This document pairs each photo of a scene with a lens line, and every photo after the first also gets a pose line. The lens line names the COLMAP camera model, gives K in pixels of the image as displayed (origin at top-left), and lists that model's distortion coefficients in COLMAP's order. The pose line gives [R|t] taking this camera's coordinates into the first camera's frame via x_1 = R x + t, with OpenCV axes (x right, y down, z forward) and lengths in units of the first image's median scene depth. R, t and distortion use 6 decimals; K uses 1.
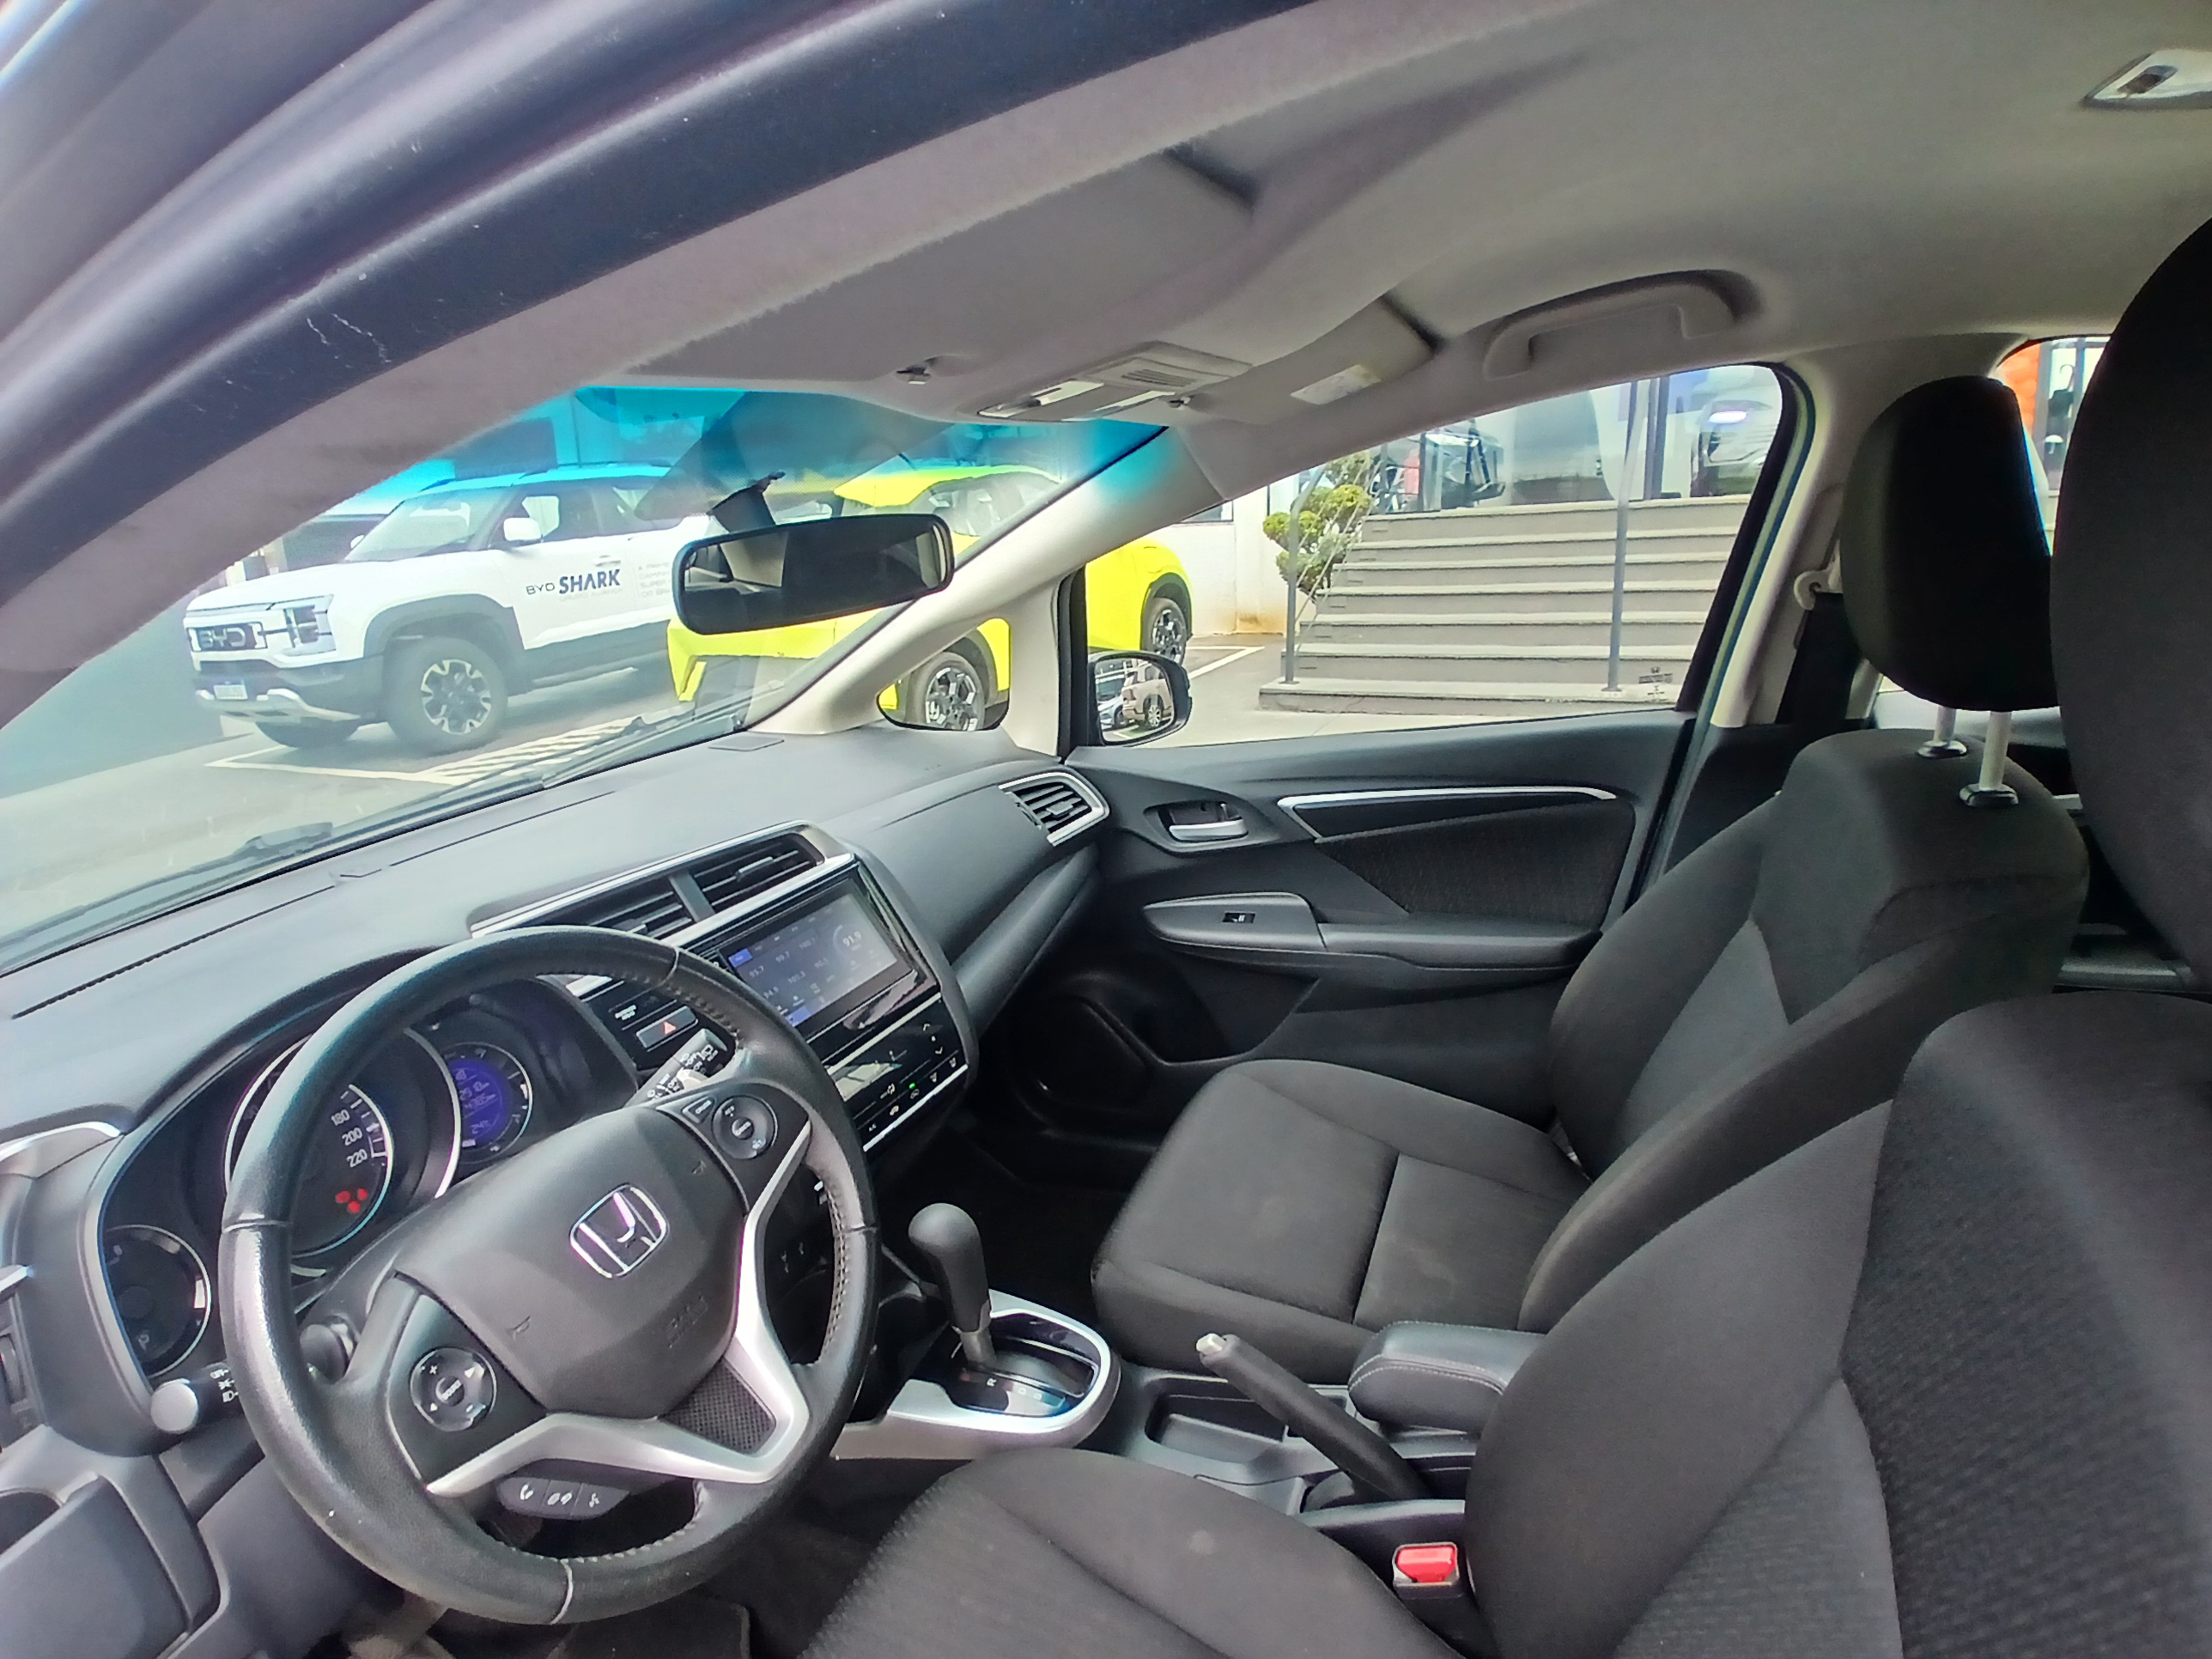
lens RADIAL K [[1145.2, 0, 1074.7], [0, 1145.2, 829.8], [0, 0, 1]] dist [-0.045269, -0.014615]
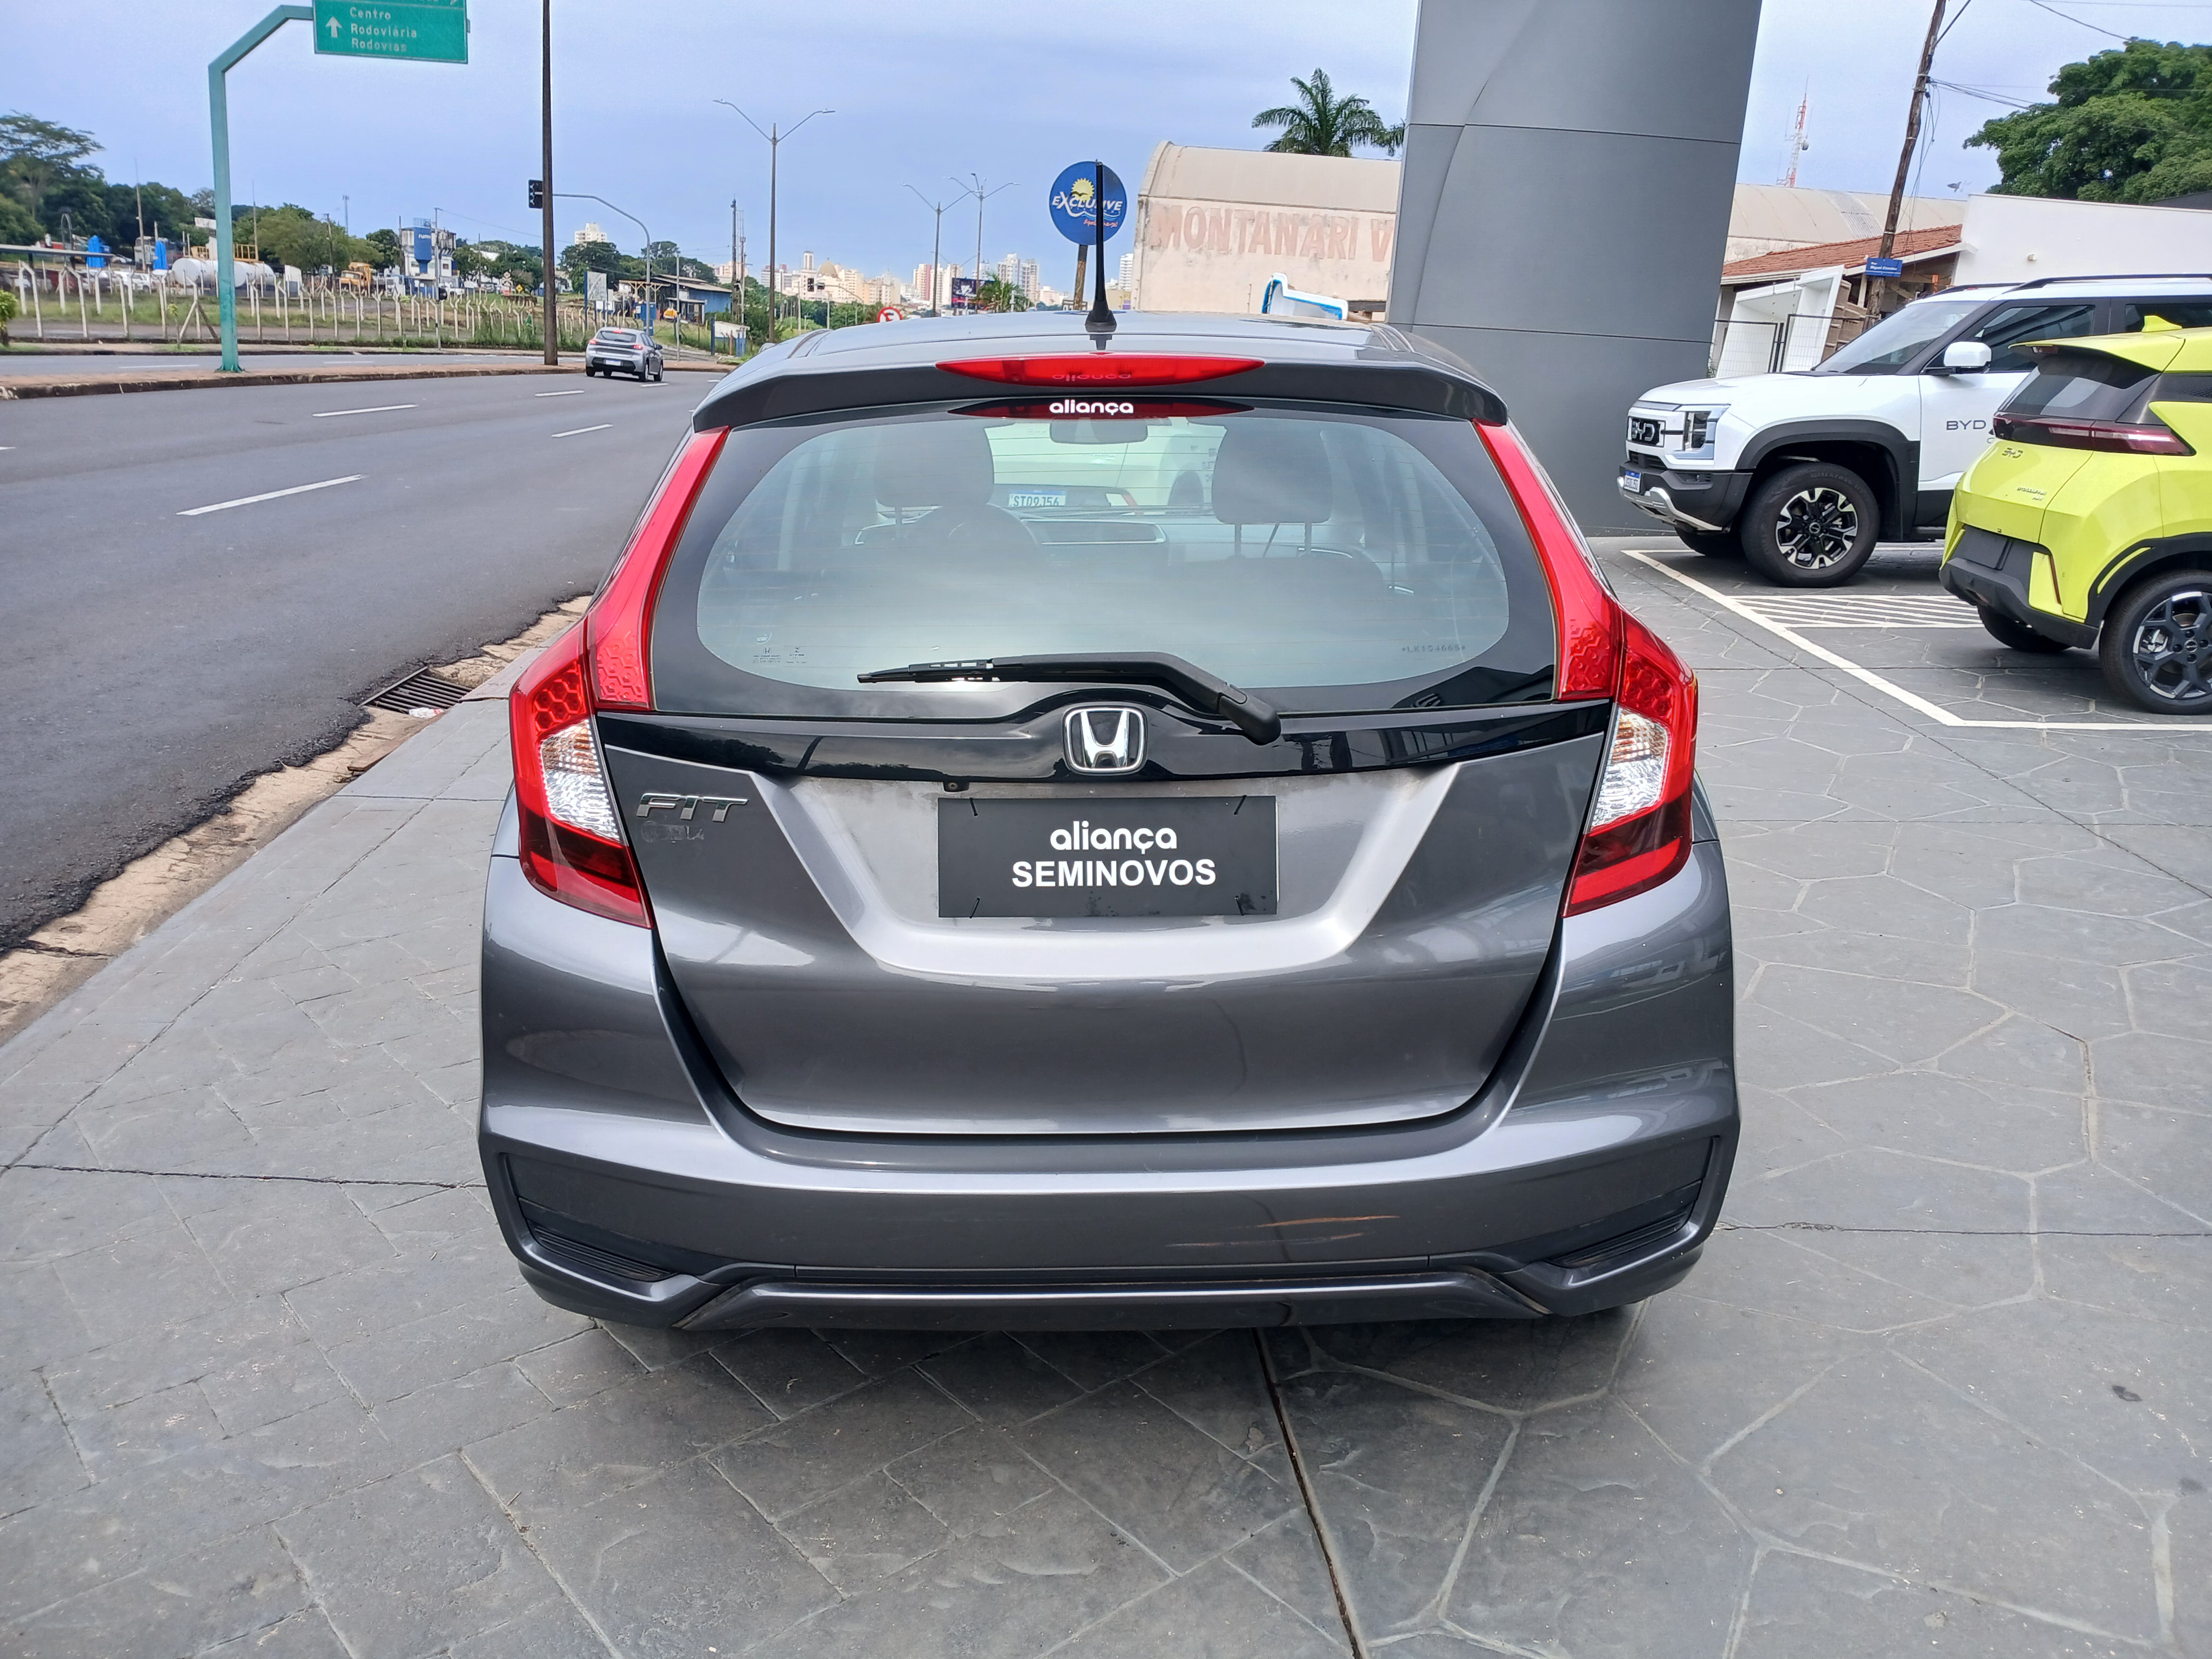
lens RADIAL K [[1699.2, 0, 1120.6], [0, 1699.2, 815.6], [0, 0, 1]] dist [0.001118, -0.026753]
pose [[0.370756, 0.310374, -0.875333, 0.670926], [-0.281179, 0.935784, 0.212713, -0.040486], [0.885143, 0.167260, 0.434219, -0.097868]]
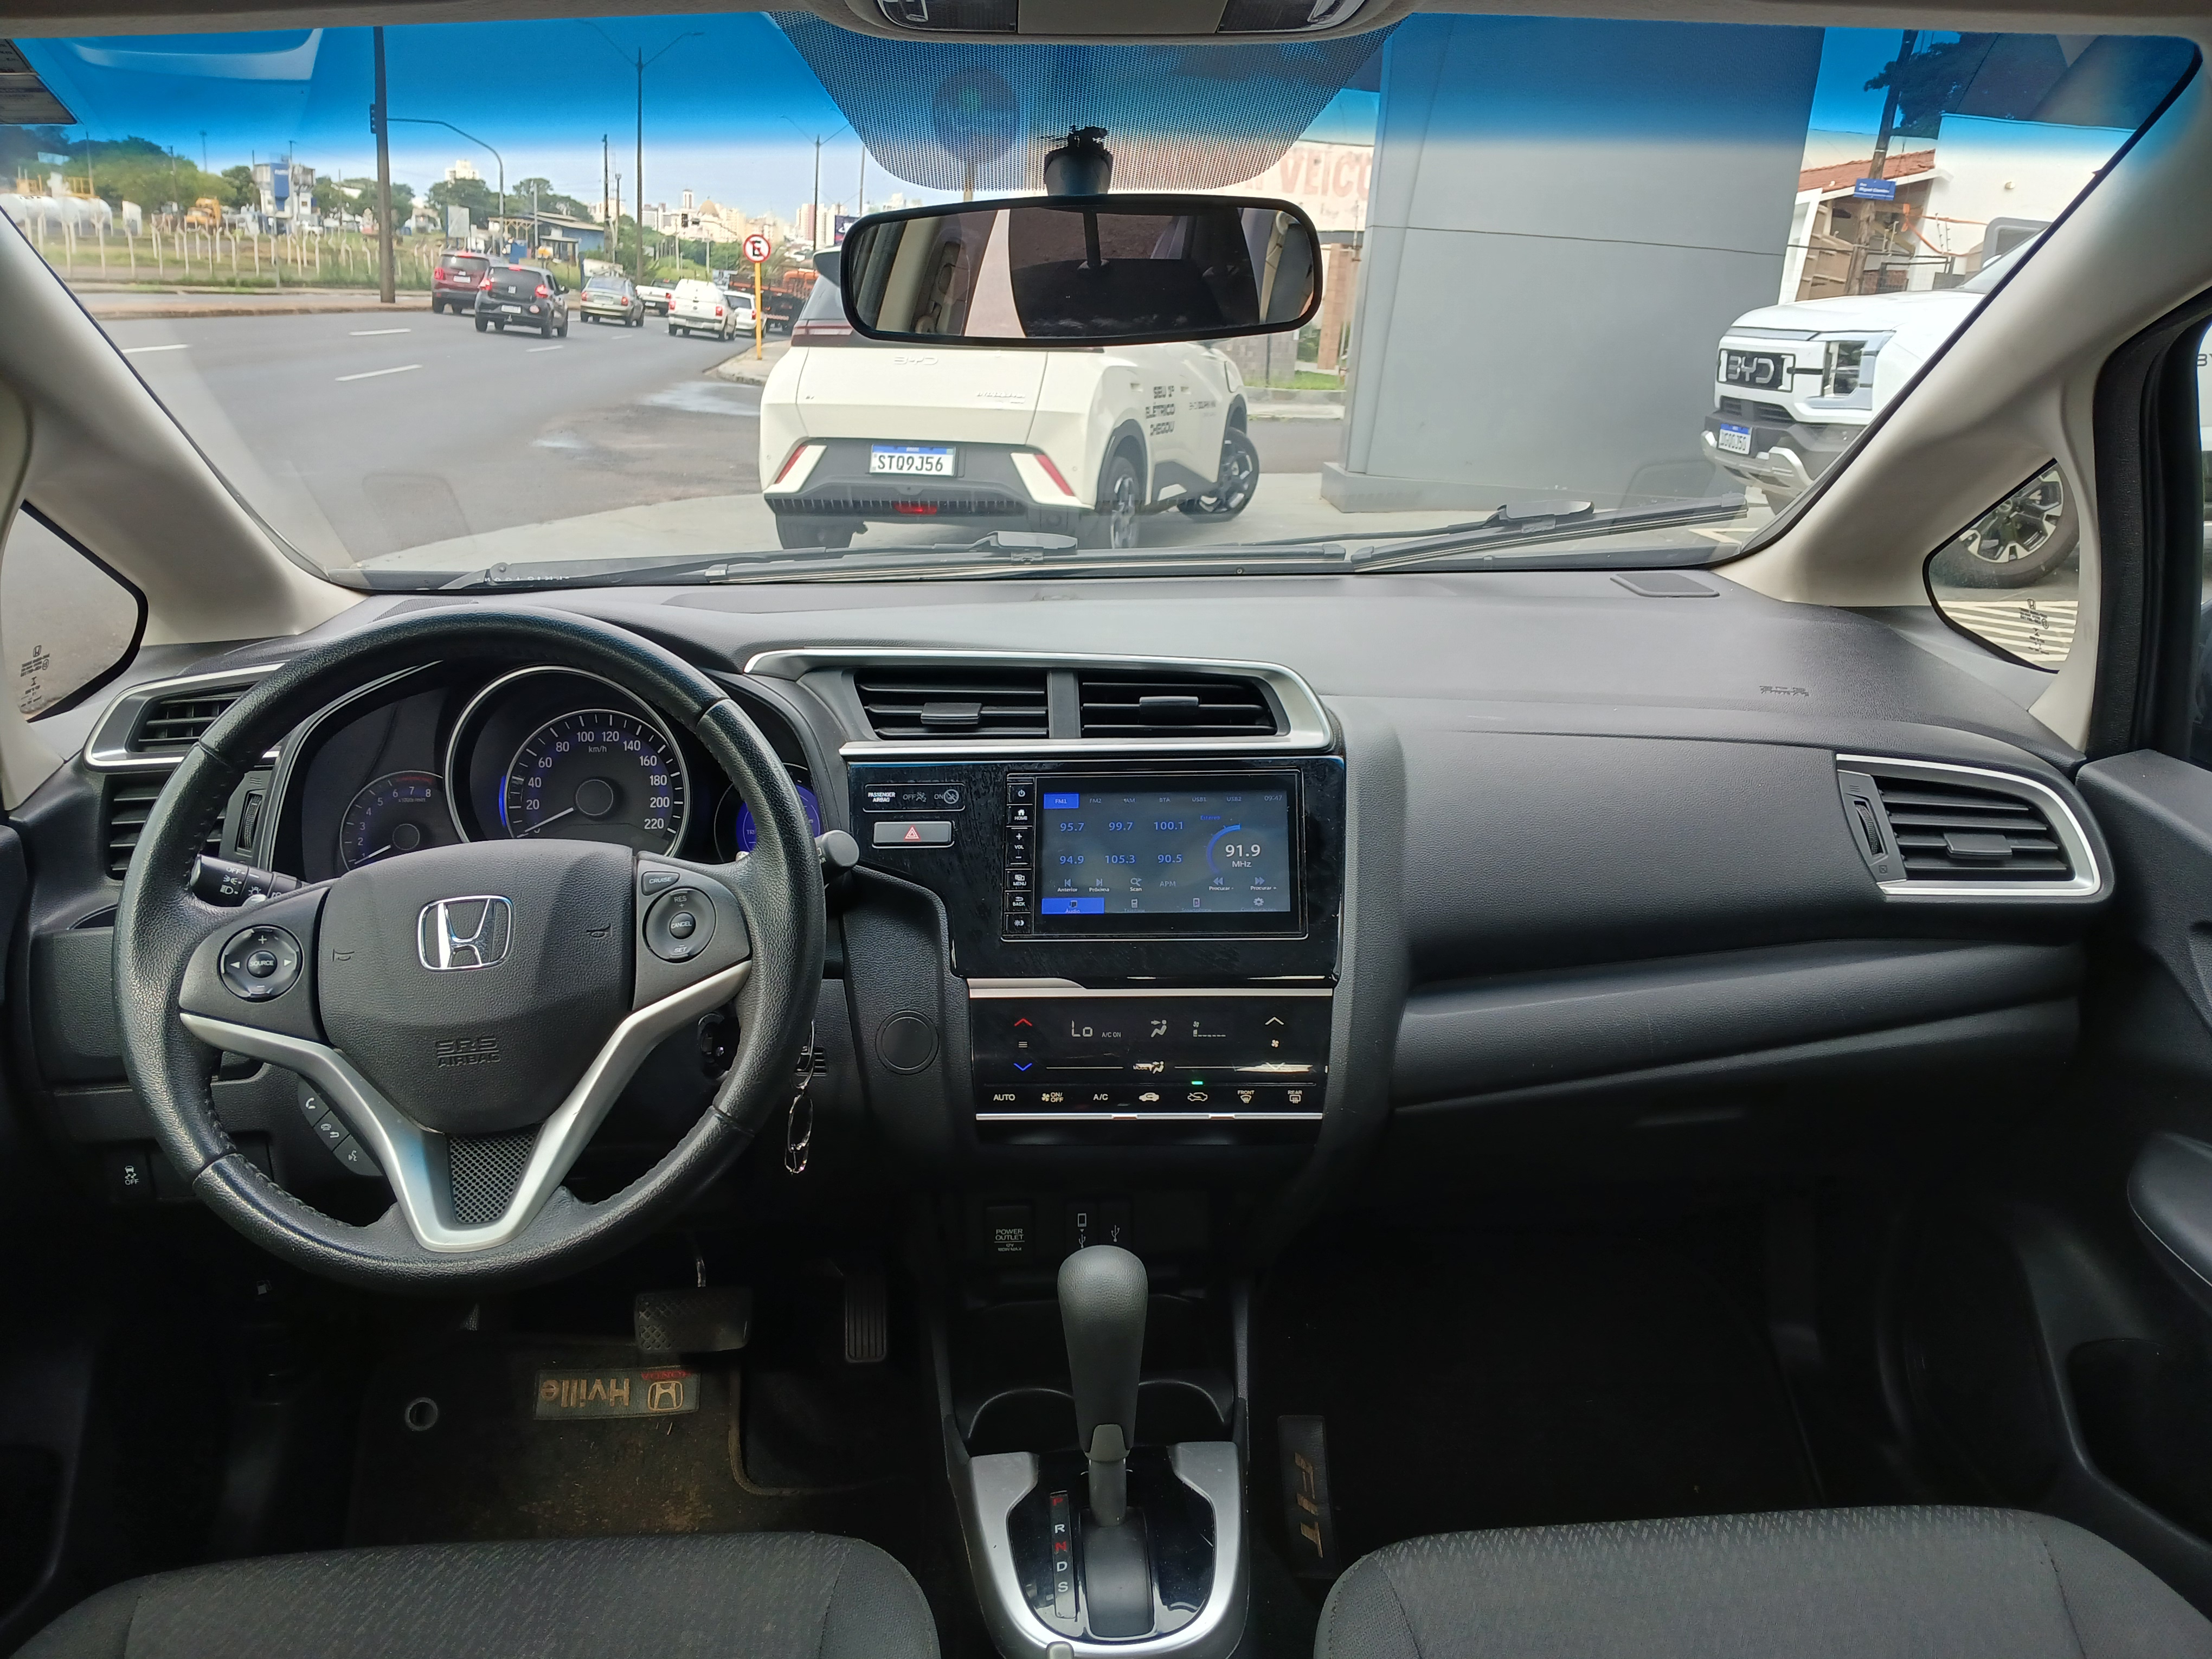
lens RADIAL K [[1699.2, 0, 1150.6], [0, 1699.2, 806.1], [0, 0, 1]] dist [0.001118, -0.026753]
pose [[0.439819, 0.324290, -0.837494, 0.149107], [-0.280108, 0.935547, 0.215155, -0.031338], [0.853287, 0.139959, 0.502307, 0.112170]]
